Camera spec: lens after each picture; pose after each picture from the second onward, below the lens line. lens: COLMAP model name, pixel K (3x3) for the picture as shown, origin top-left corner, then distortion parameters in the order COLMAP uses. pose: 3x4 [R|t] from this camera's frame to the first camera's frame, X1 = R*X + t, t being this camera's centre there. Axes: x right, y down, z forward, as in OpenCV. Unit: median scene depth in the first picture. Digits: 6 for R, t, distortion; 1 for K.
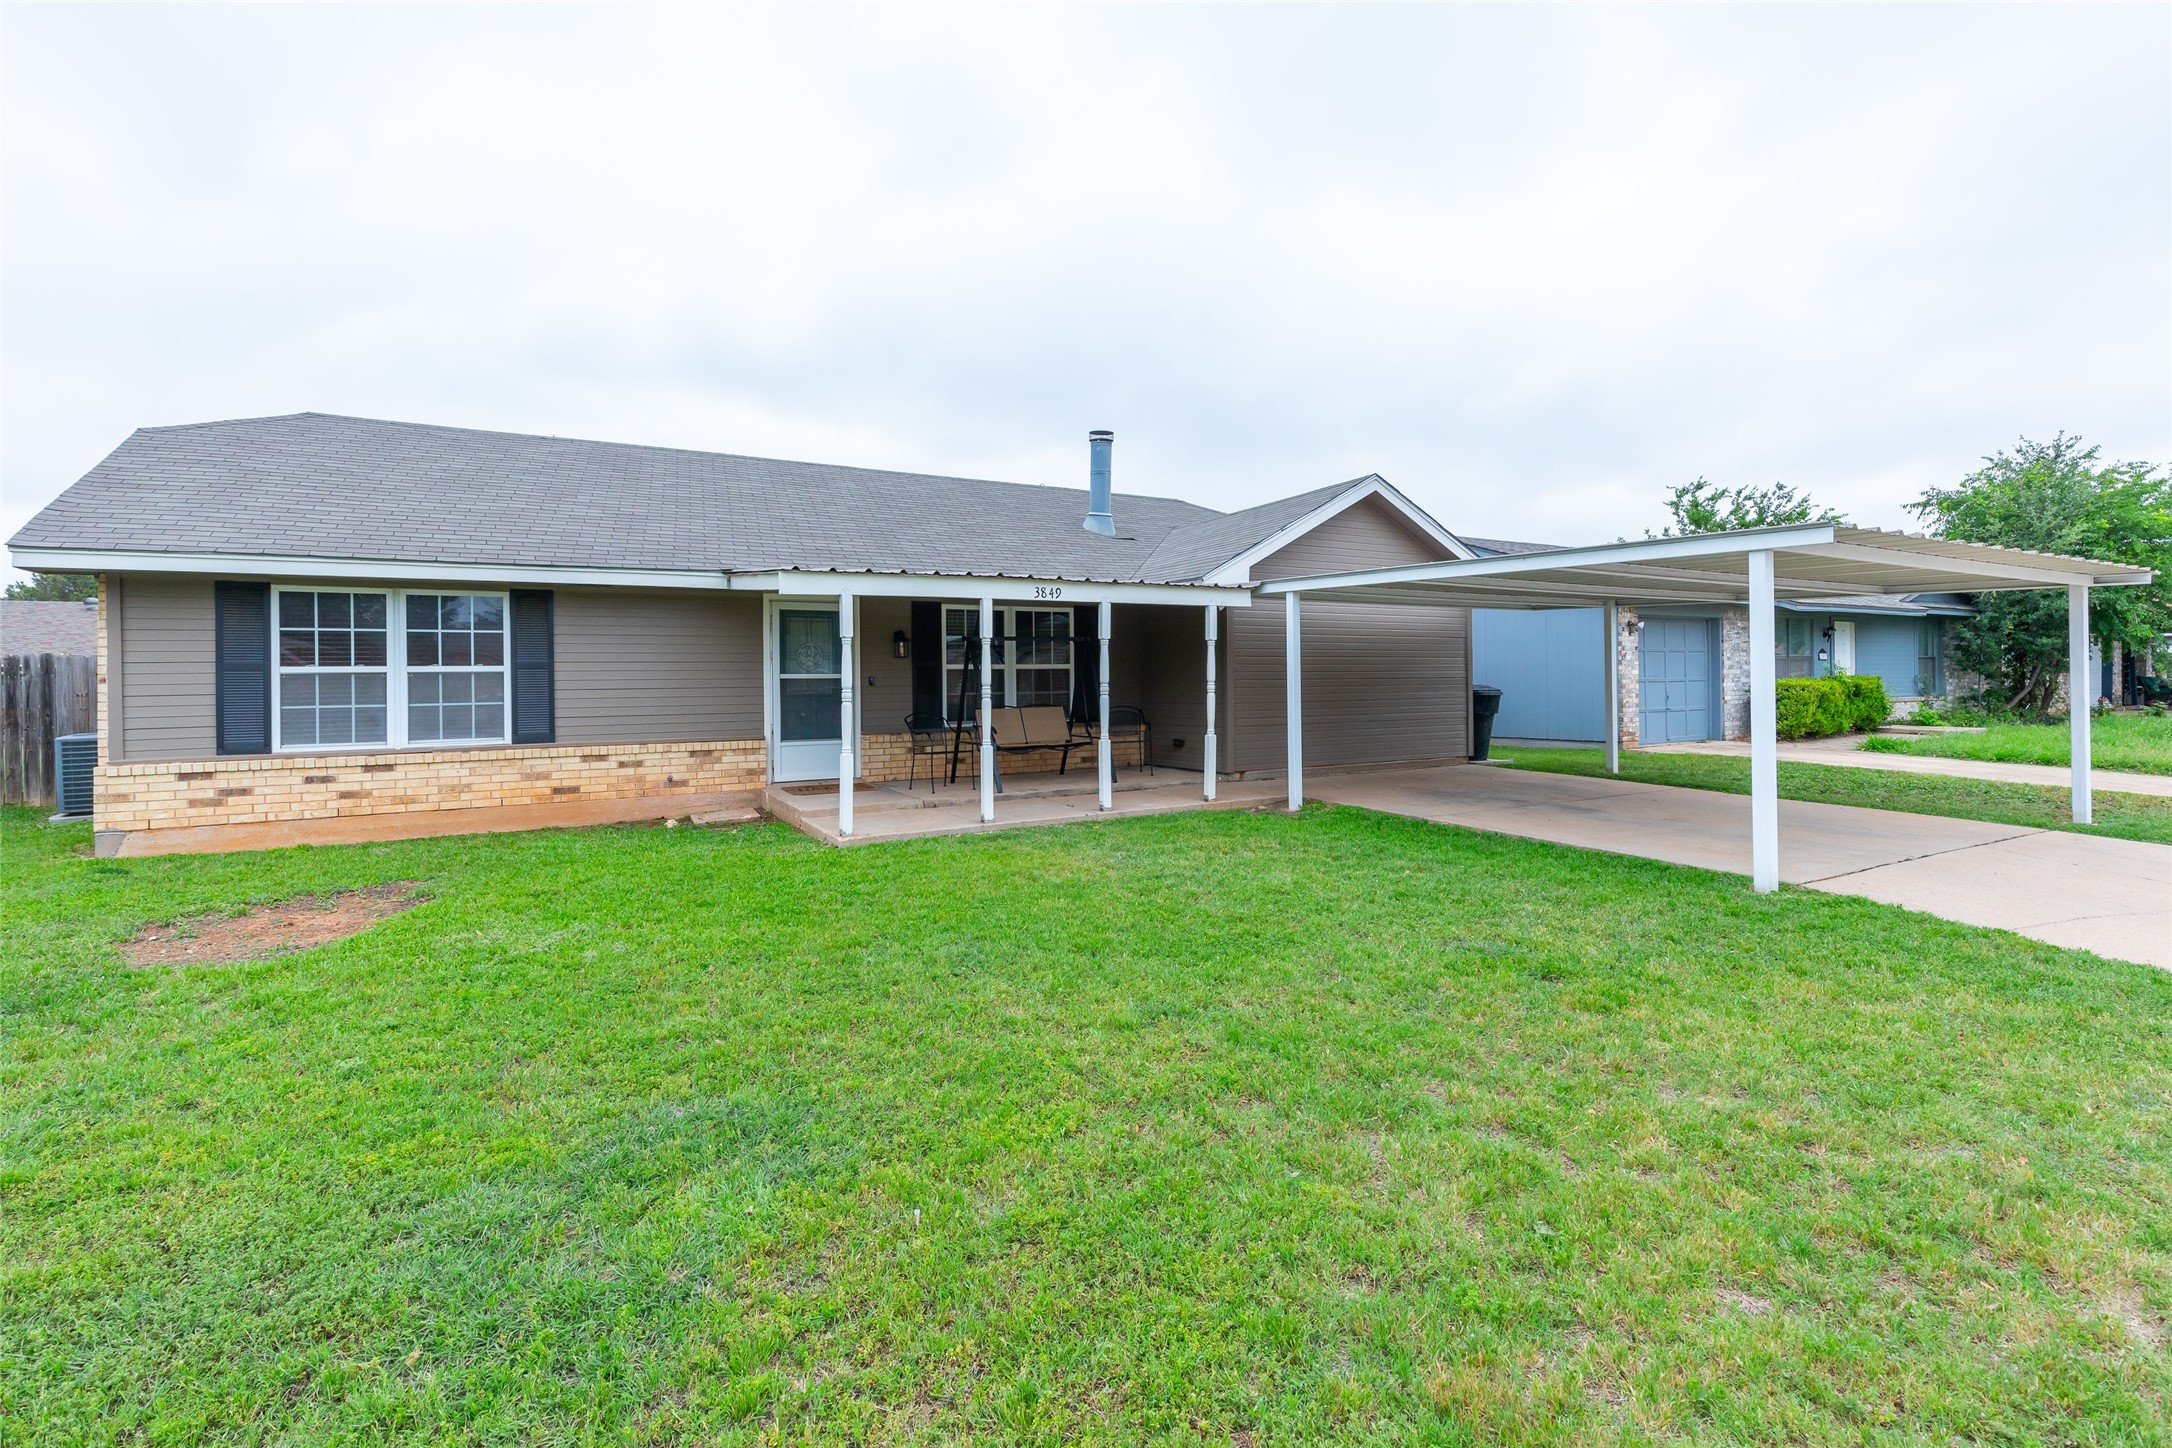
lens RADIAL K [[984.0, 0, 1084.9], [0, 984.0, 684.3], [0, 0, 1]] dist [0.011203, -0.000640]
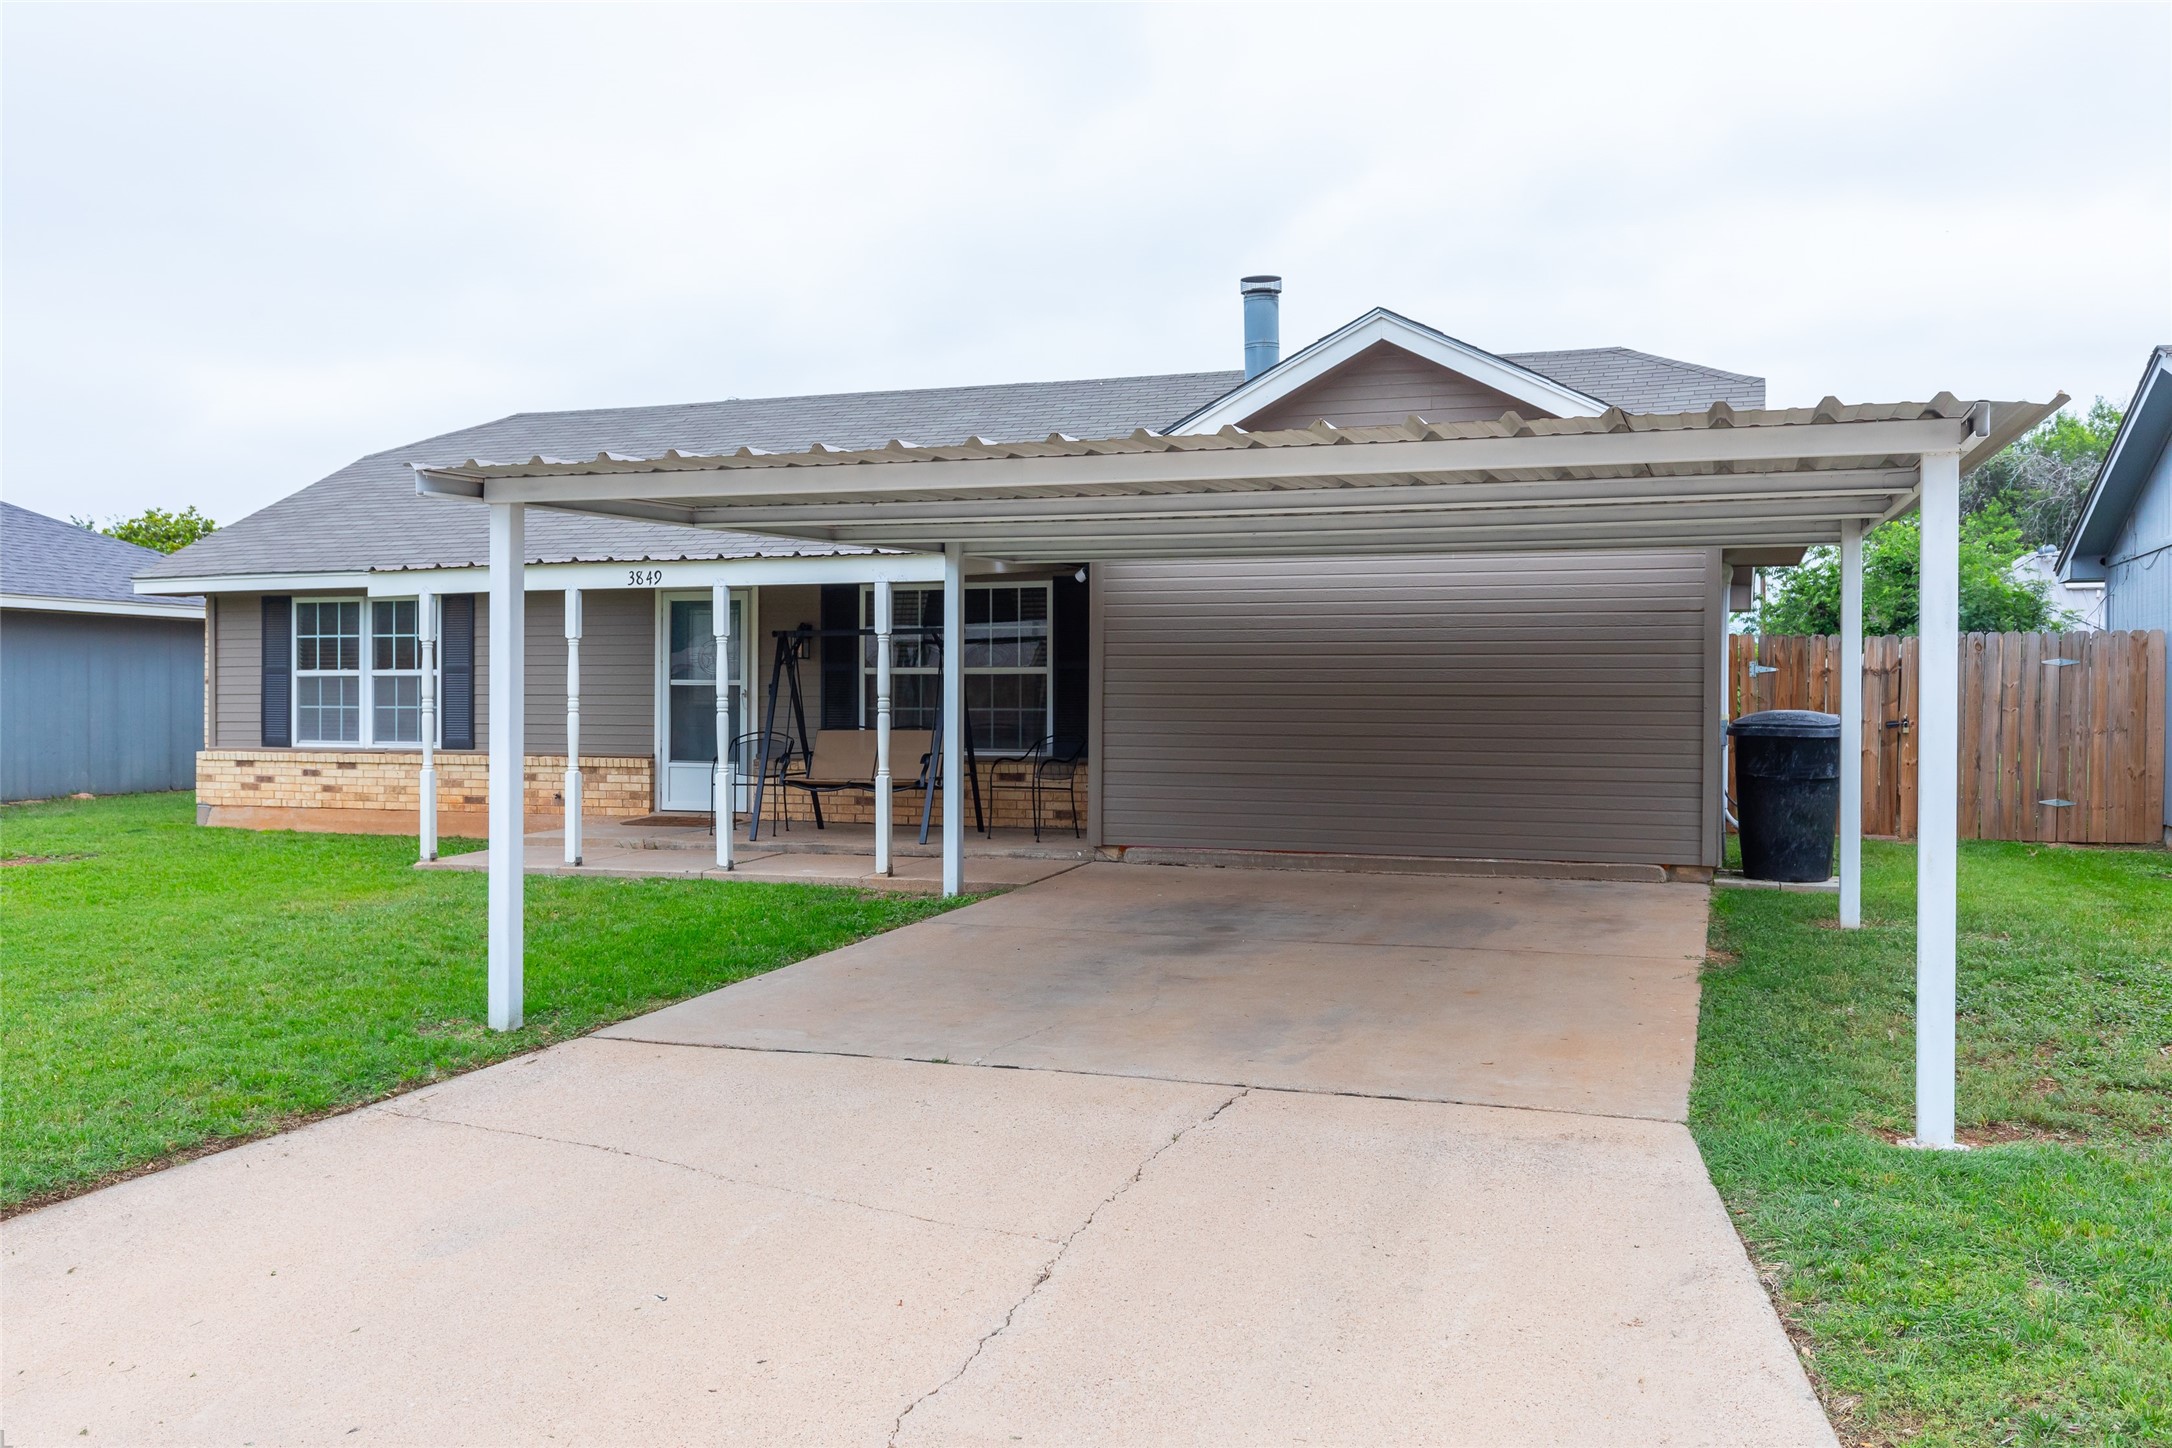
lens RADIAL K [[1781.9, 0, 1098.3], [0, 1781.9, 711.5], [0, 0, 1]] dist [0.002268, -0.005467]
pose [[0.648794, 0.021512, -0.760660, 1.138661], [-0.011179, 0.999762, 0.018739, -0.016772], [0.760882, -0.003654, 0.648880, 0.329292]]
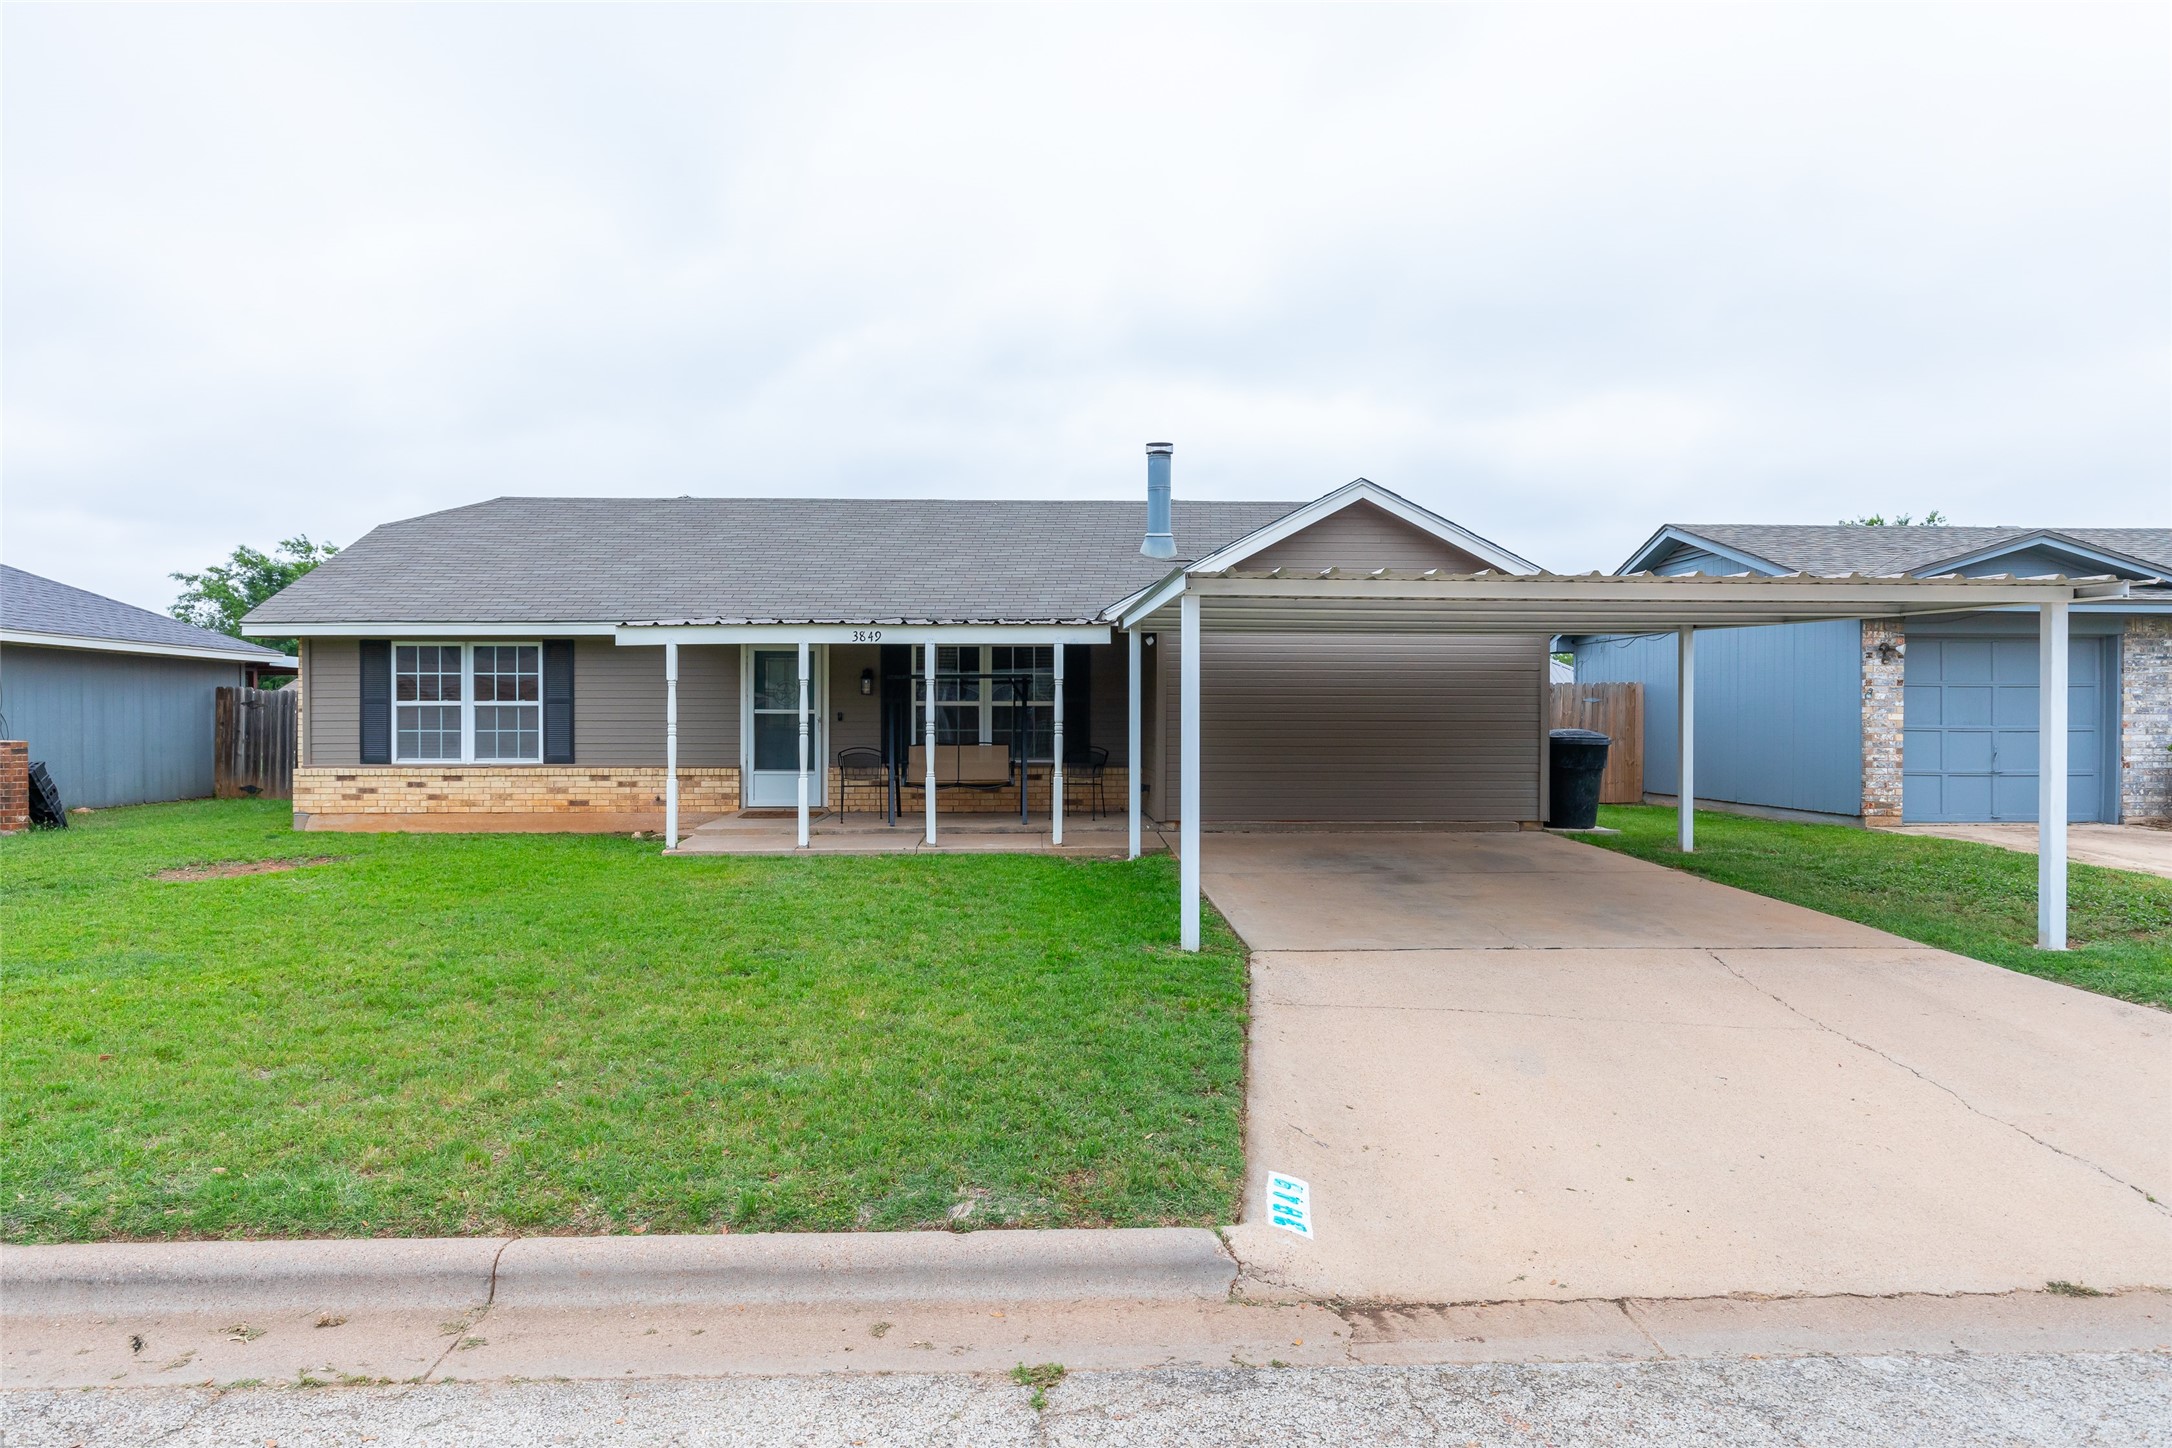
lens RADIAL K [[1272.6, 0, 1069.8], [0, 1272.6, 735.4], [0, 0, 1]] dist [0.009147, 0.001870]
pose [[0.878753, 0.020674, -0.476828, 0.736415], [-0.012696, 0.999720, 0.019948, -0.015275], [0.477108, -0.011476, 0.878770, -0.093797]]
